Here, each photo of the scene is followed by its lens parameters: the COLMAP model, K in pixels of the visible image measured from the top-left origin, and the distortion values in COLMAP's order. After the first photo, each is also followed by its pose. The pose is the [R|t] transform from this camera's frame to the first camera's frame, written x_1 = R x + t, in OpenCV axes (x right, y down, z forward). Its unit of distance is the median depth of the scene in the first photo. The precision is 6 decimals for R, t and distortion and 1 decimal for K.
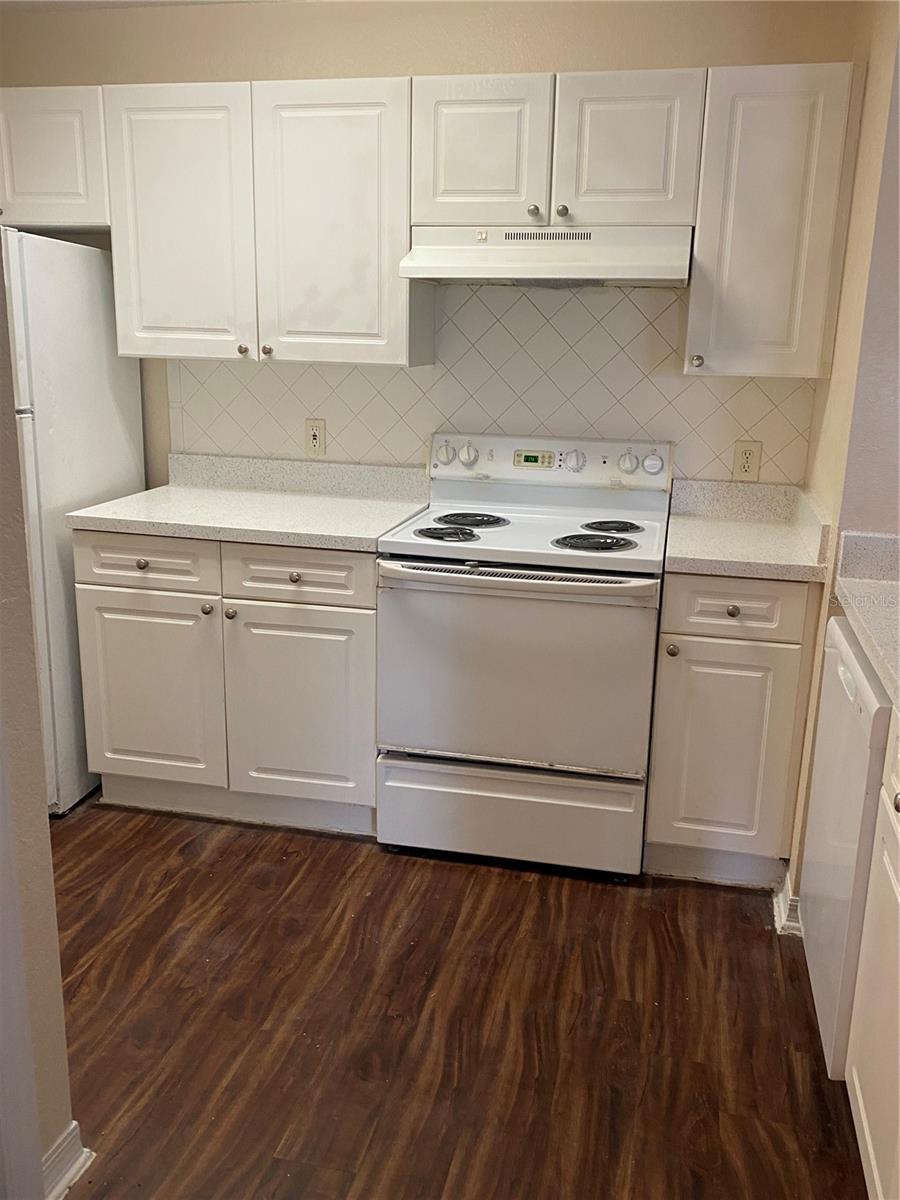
lens RADIAL K [[1002.7, 0, 450.0], [0, 1002.7, 600.0], [0, 0, 1]] dist [-0.000364, -0.005101]
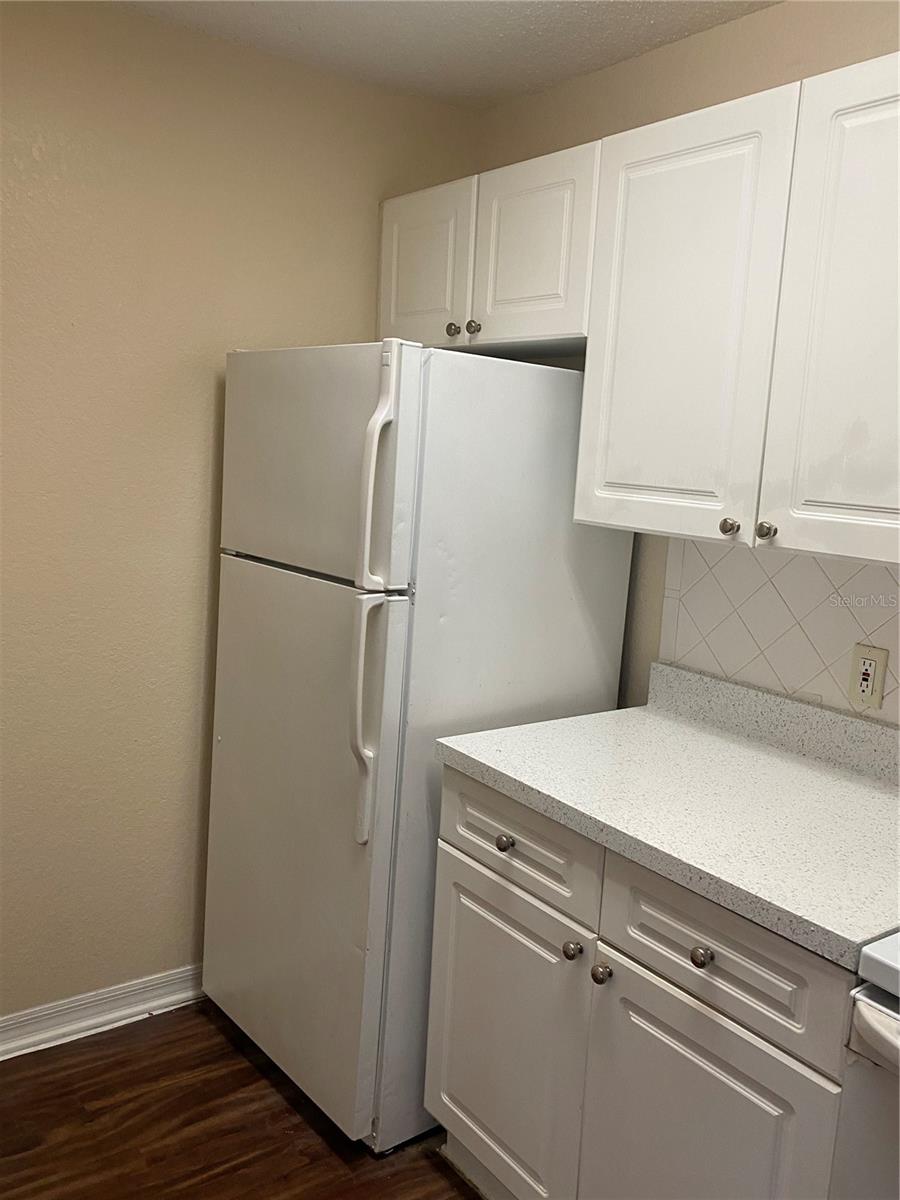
lens RADIAL K [[1017.1, 0, 451.5], [0, 1017.1, 615.5], [0, 0, 1]] dist [0.022874, -0.004484]
pose [[0.762802, 0.126151, -0.634207, 0.058750], [-0.201549, 0.978311, -0.047819, -0.134924], [0.614419, 0.164300, 0.771683, 0.436751]]
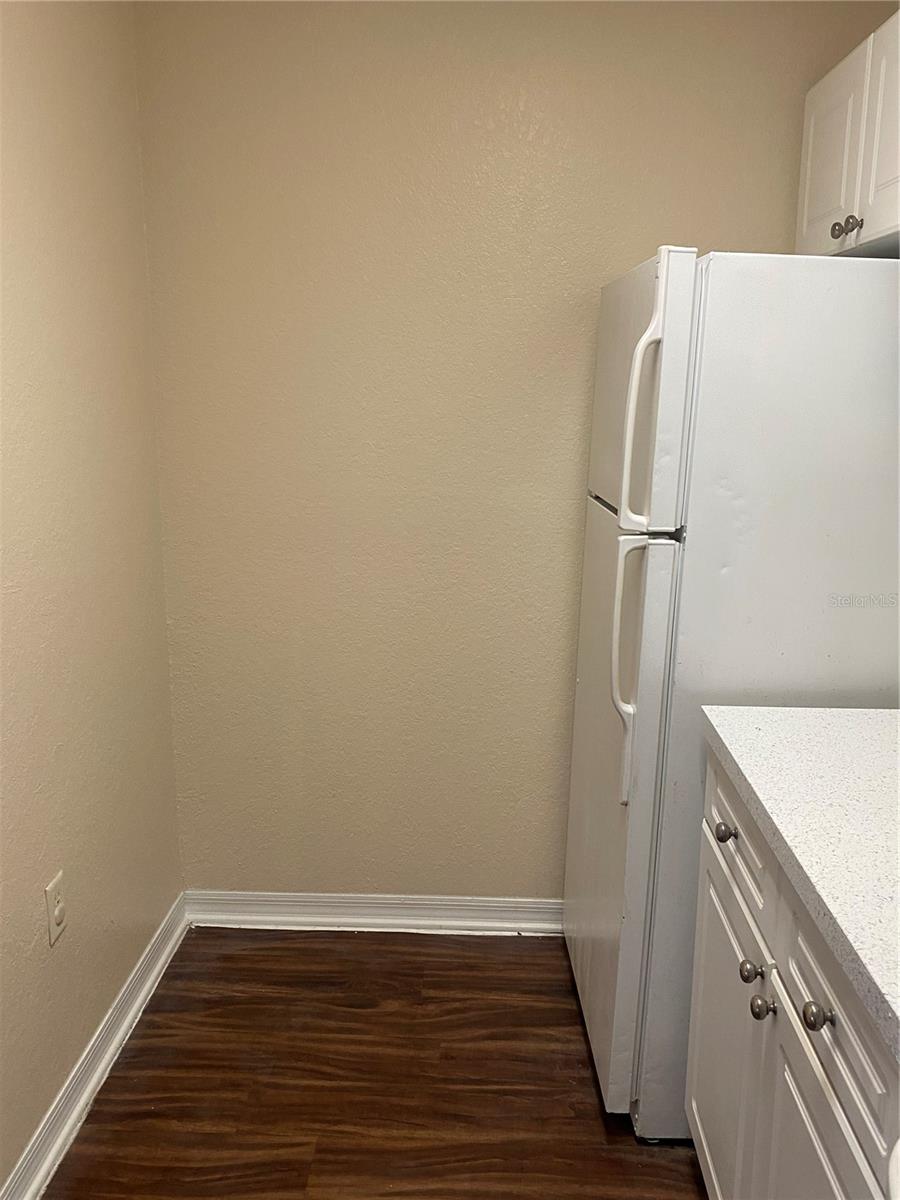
lens RADIAL K [[1011.3, 0, 448.7], [0, 1011.3, 618.1], [0, 0, 1]] dist [0.012351, -0.000842]
pose [[0.198422, 0.199997, -0.959495, 0.161728], [-0.256407, 0.955459, 0.146131, -0.182601], [0.945983, 0.217025, 0.240865, 0.676221]]
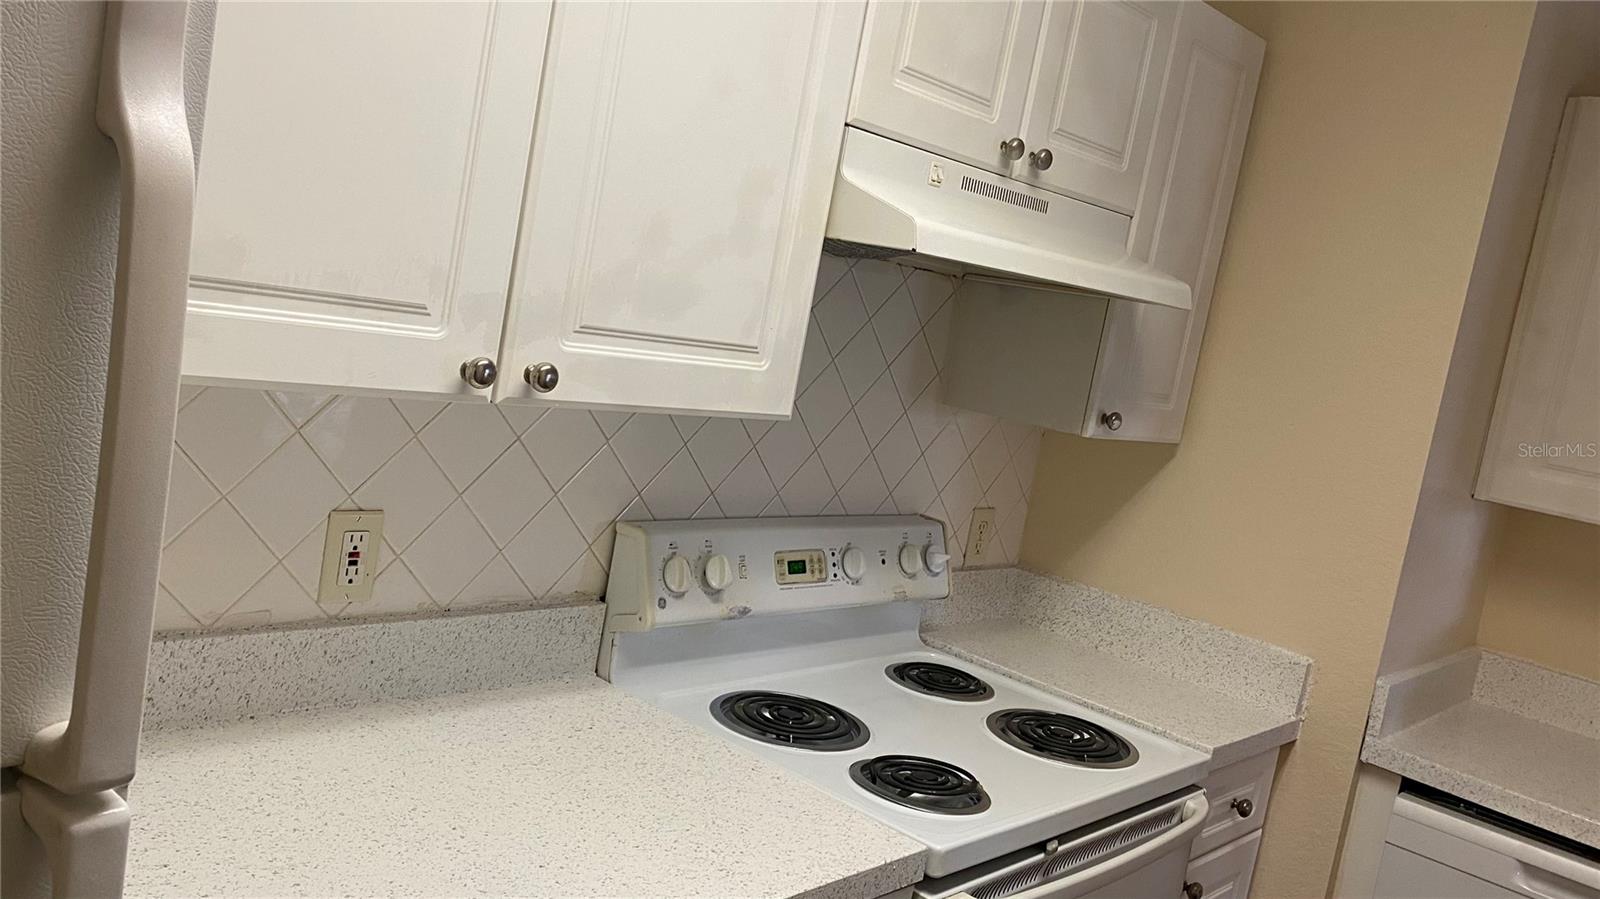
lens RADIAL K [[1321.7, 0, 800.0], [0, 1321.7, 449.5], [0, 0, 1]] dist [0.065522, -0.164330]
pose [[0.459521, -0.052832, 0.886594, -0.547902], [0.070055, 0.997275, 0.023118, -0.226058], [-0.885400, 0.051487, 0.461970, 0.700992]]
